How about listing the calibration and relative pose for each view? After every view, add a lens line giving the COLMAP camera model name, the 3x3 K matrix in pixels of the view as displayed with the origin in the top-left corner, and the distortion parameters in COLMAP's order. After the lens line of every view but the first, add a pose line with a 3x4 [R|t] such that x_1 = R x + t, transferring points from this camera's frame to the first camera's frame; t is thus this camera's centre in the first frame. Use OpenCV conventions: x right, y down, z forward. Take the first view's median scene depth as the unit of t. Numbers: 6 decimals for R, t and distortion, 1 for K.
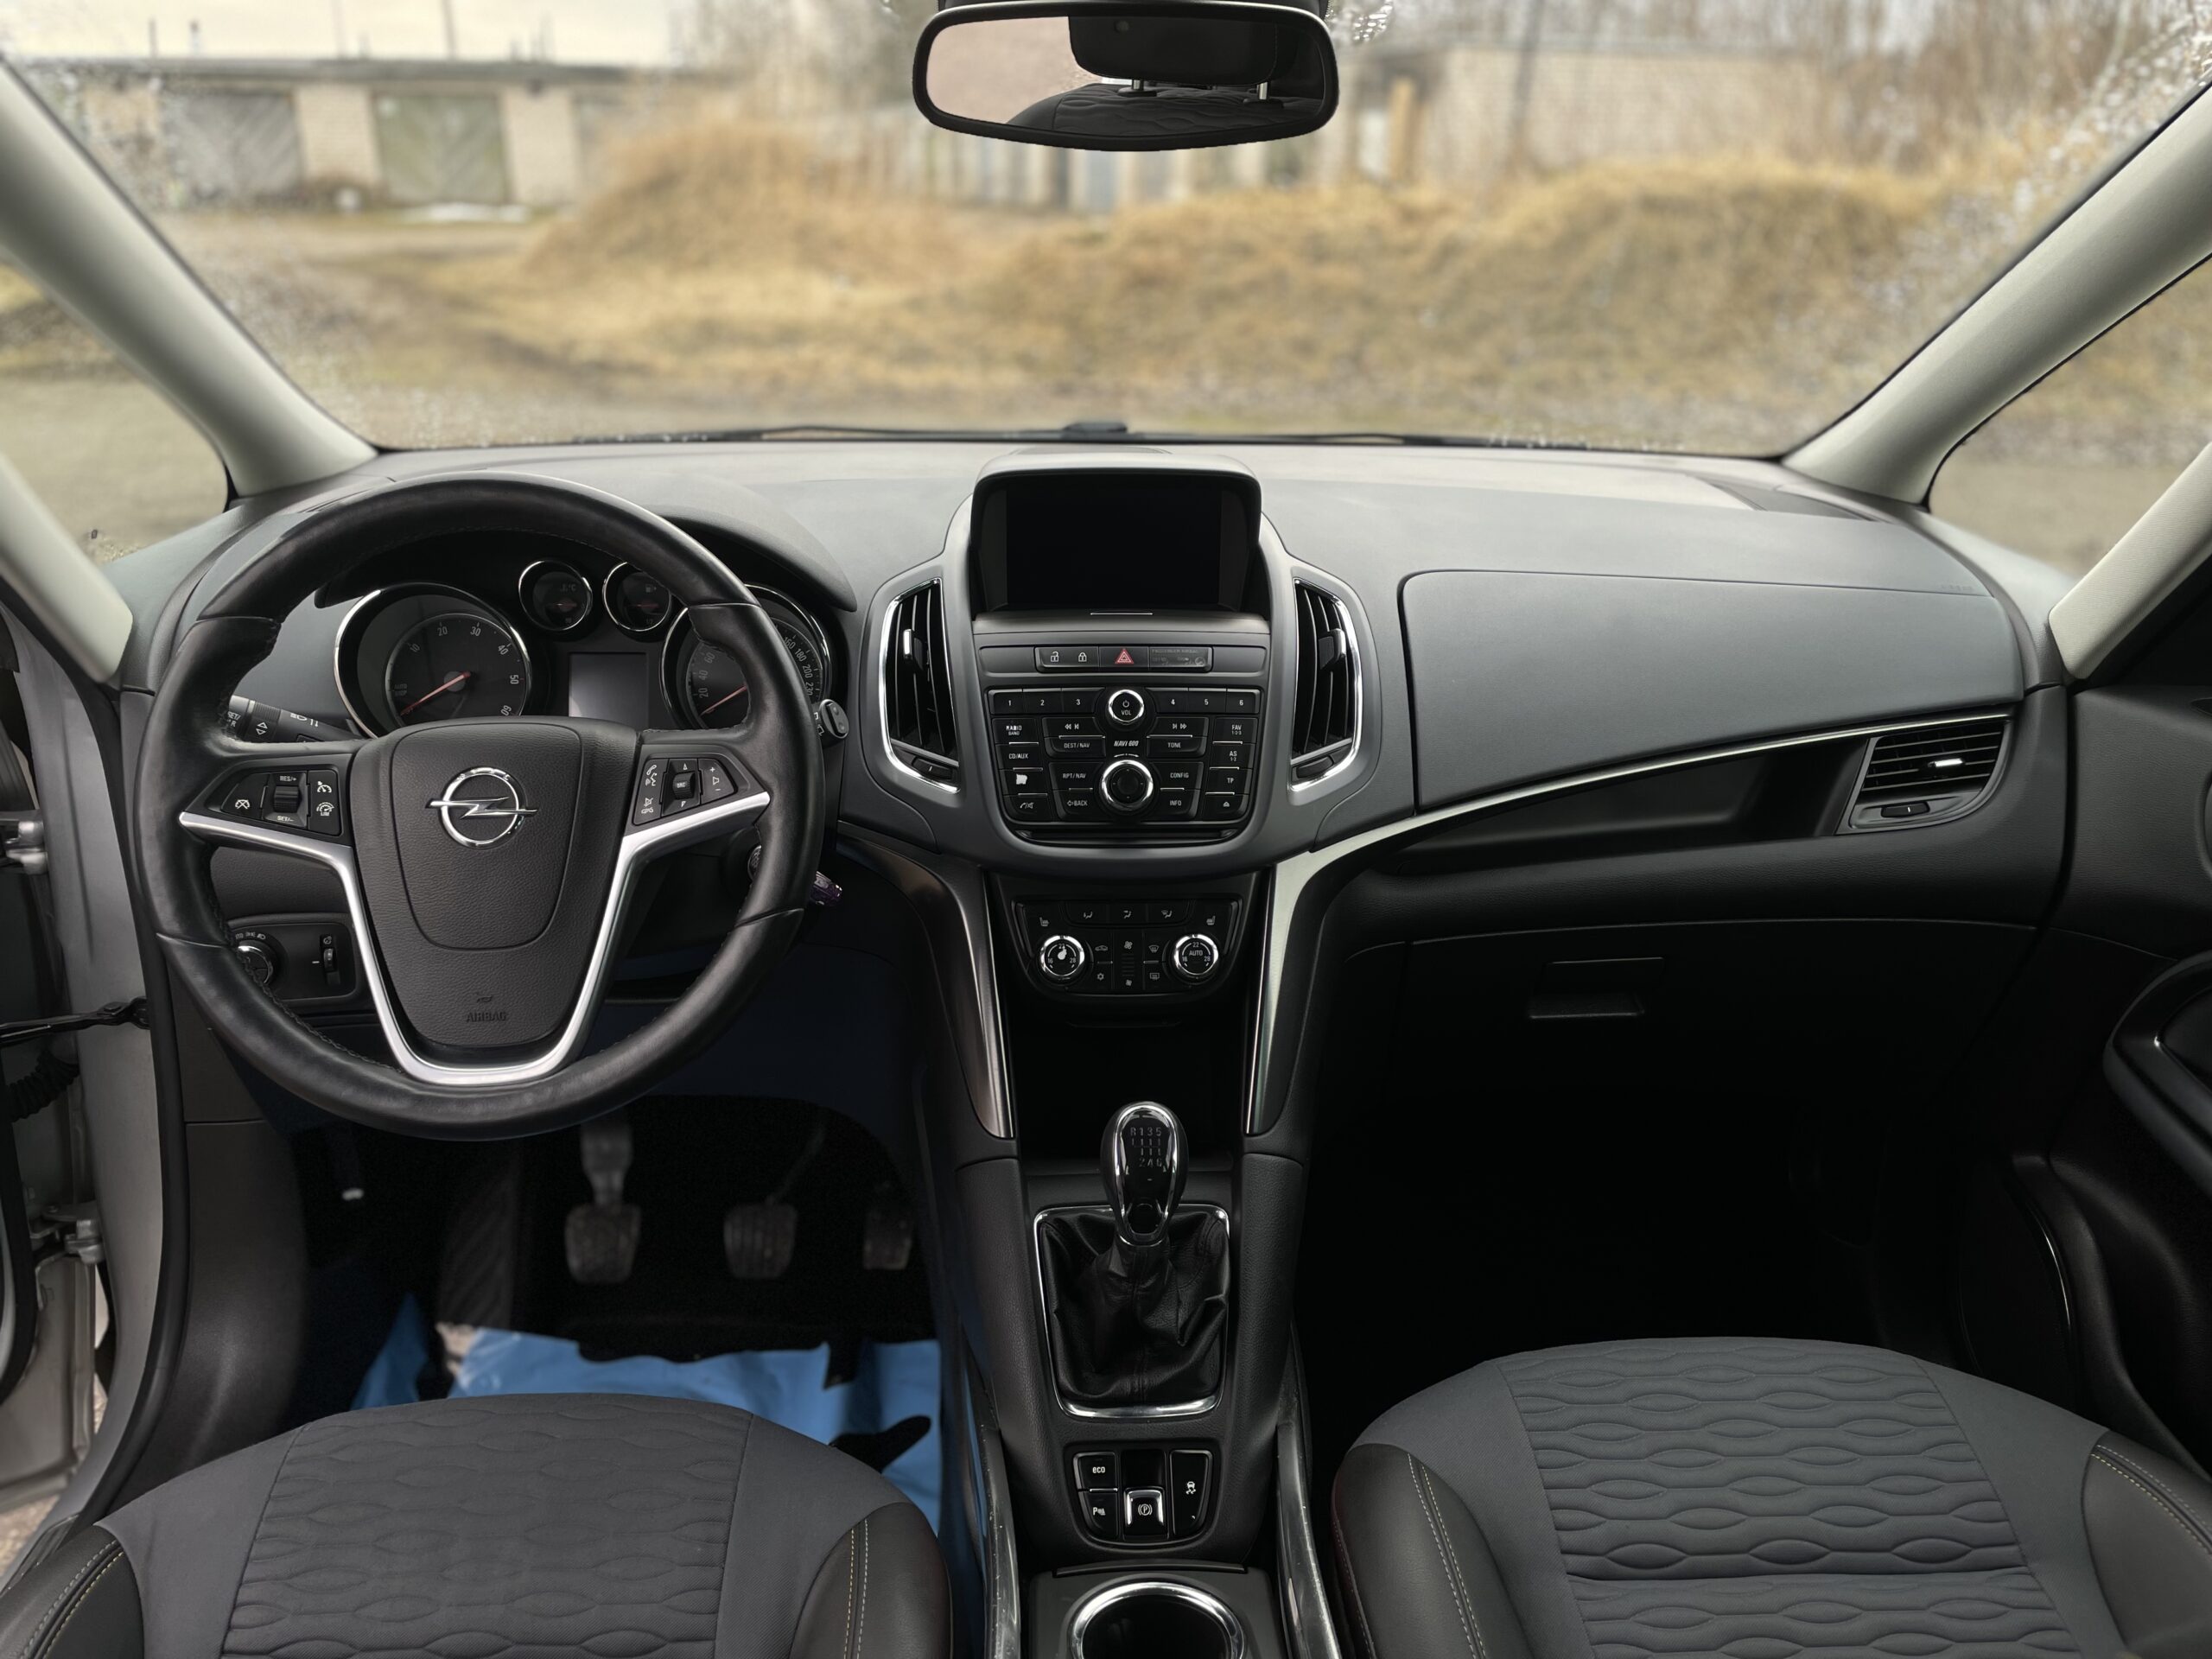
lens RADIAL K [[1678.8, 0, 1119.2], [0, 1678.8, 842.5], [0, 0, 1]] dist [0.060966, -0.085335]
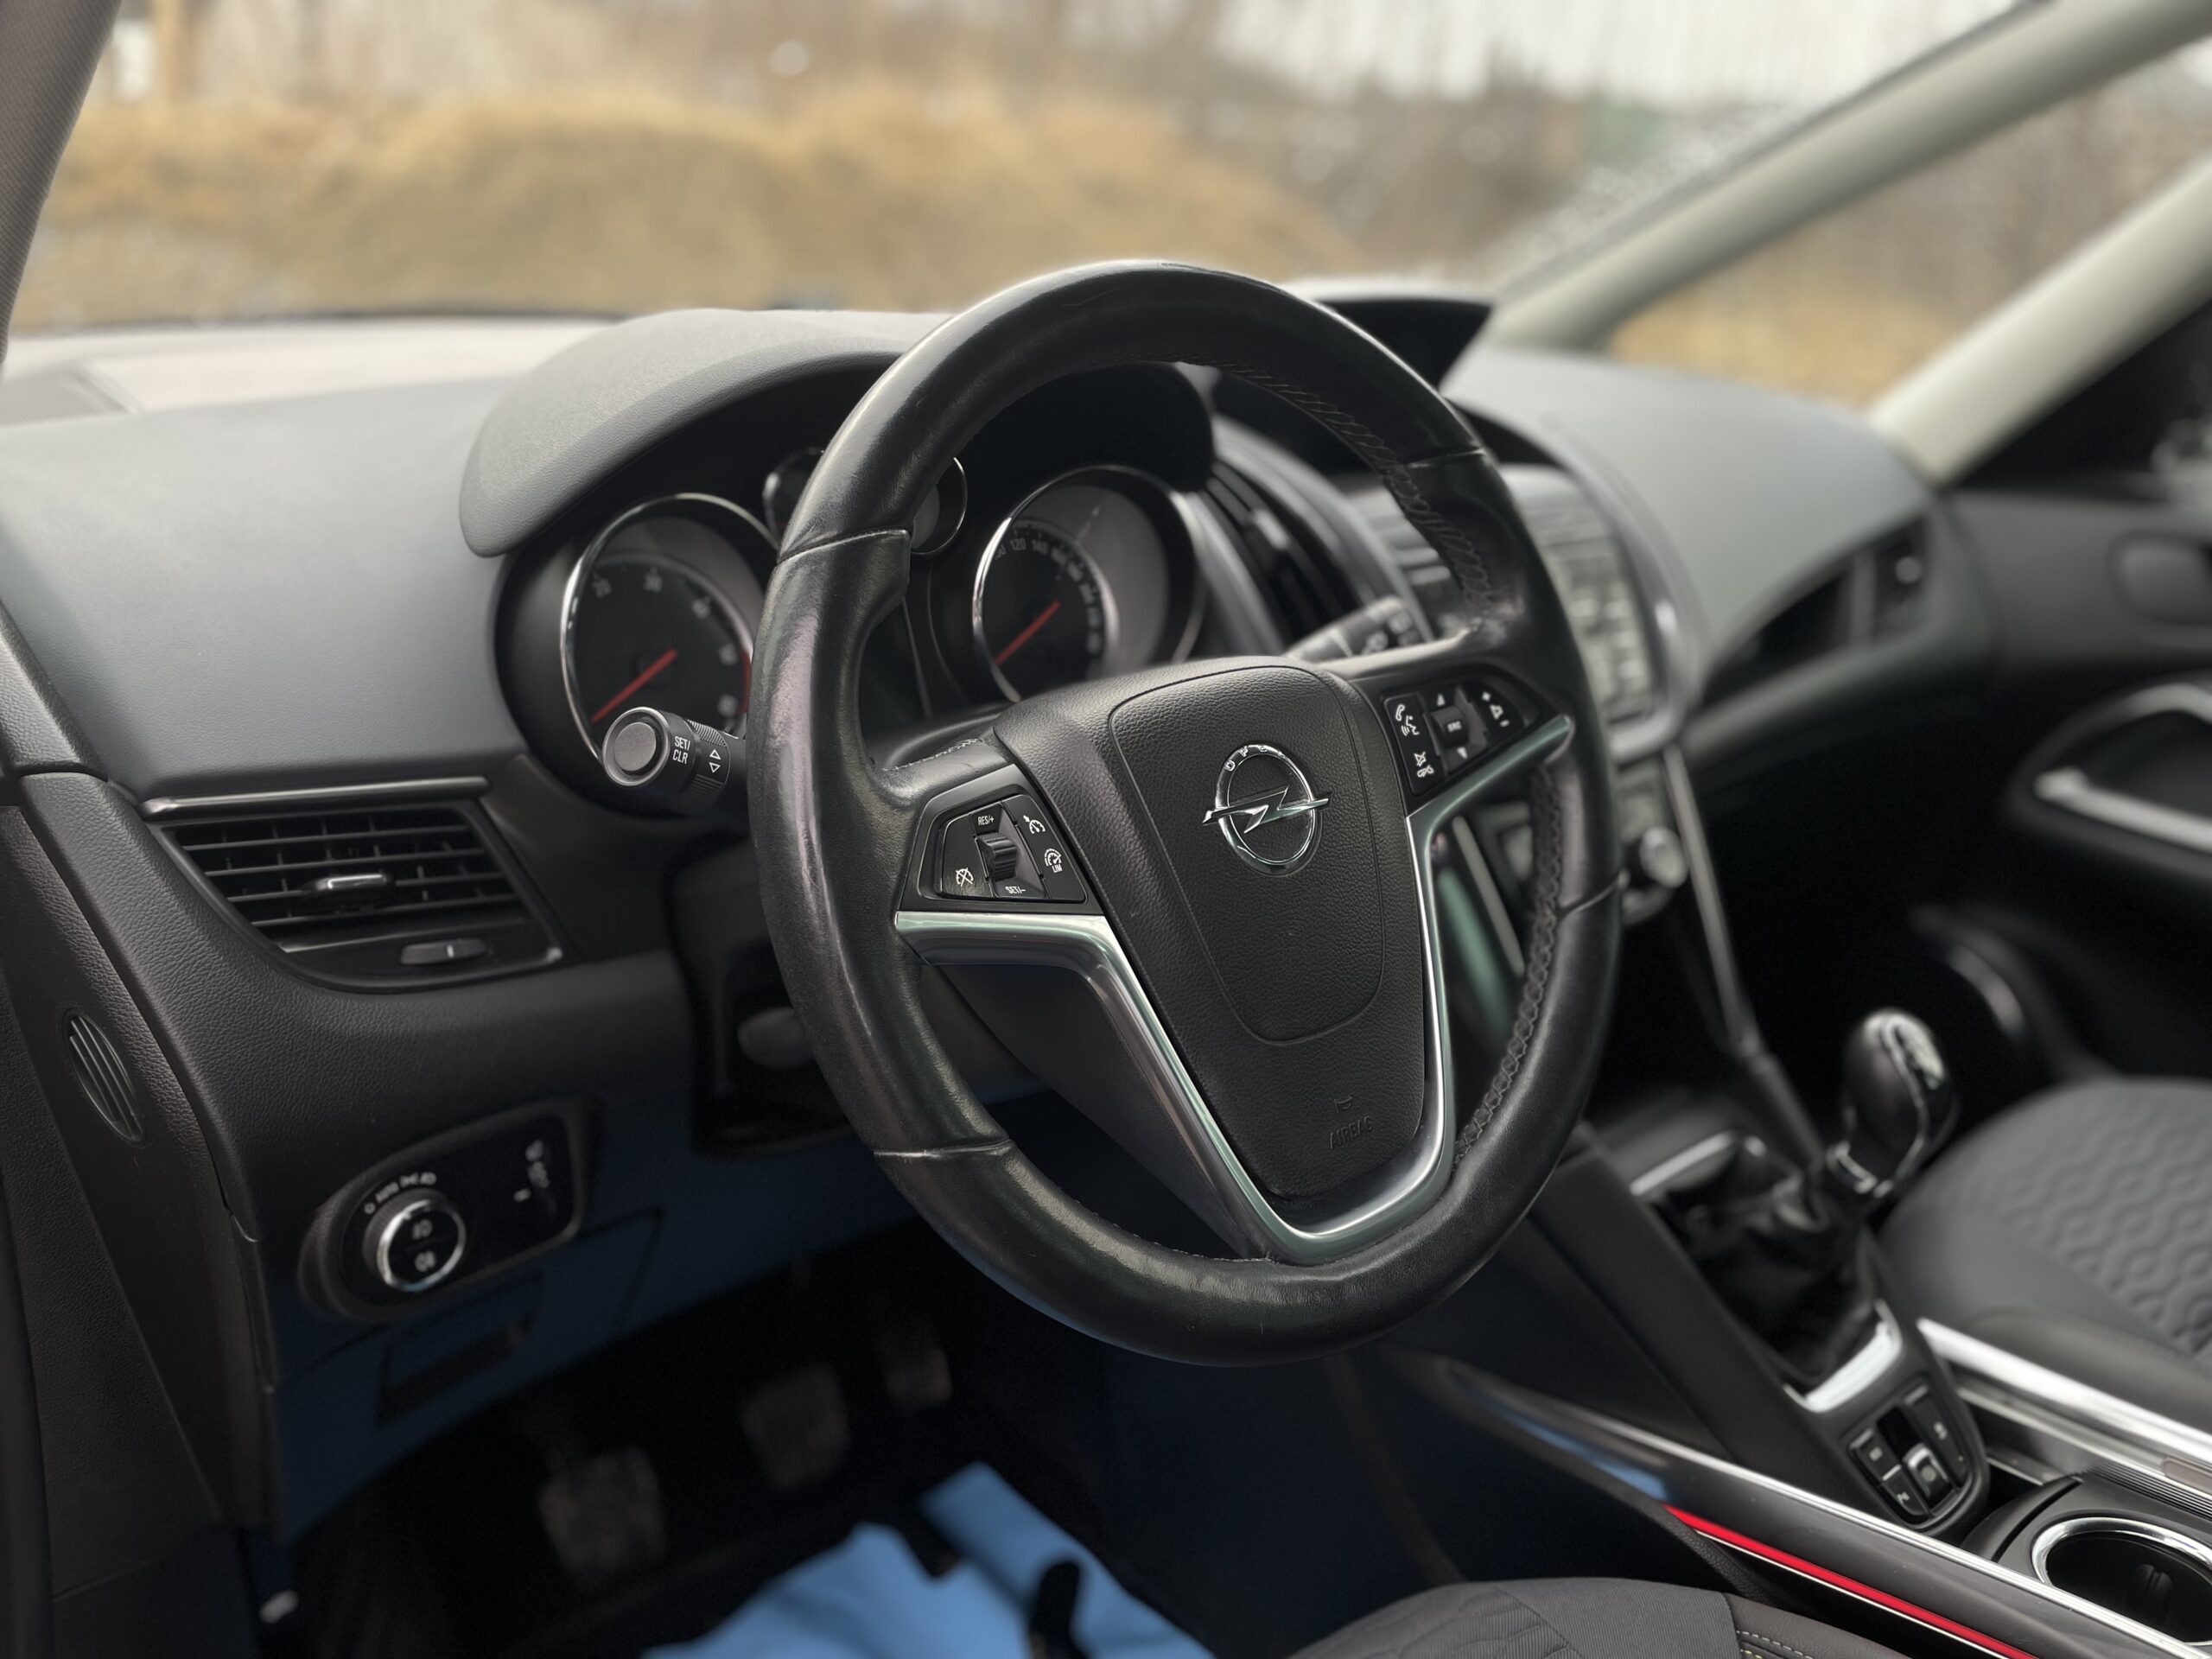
lens RADIAL K [[1678.8, 0, 1084.1], [0, 1678.8, 834.5], [0, 0, 1]] dist [0.060966, -0.085335]
pose [[0.791990, -0.185052, 0.581814, -0.640880], [0.175711, 0.981727, 0.073064, -0.055111], [-0.584703, 0.044365, 0.810033, 0.440653]]
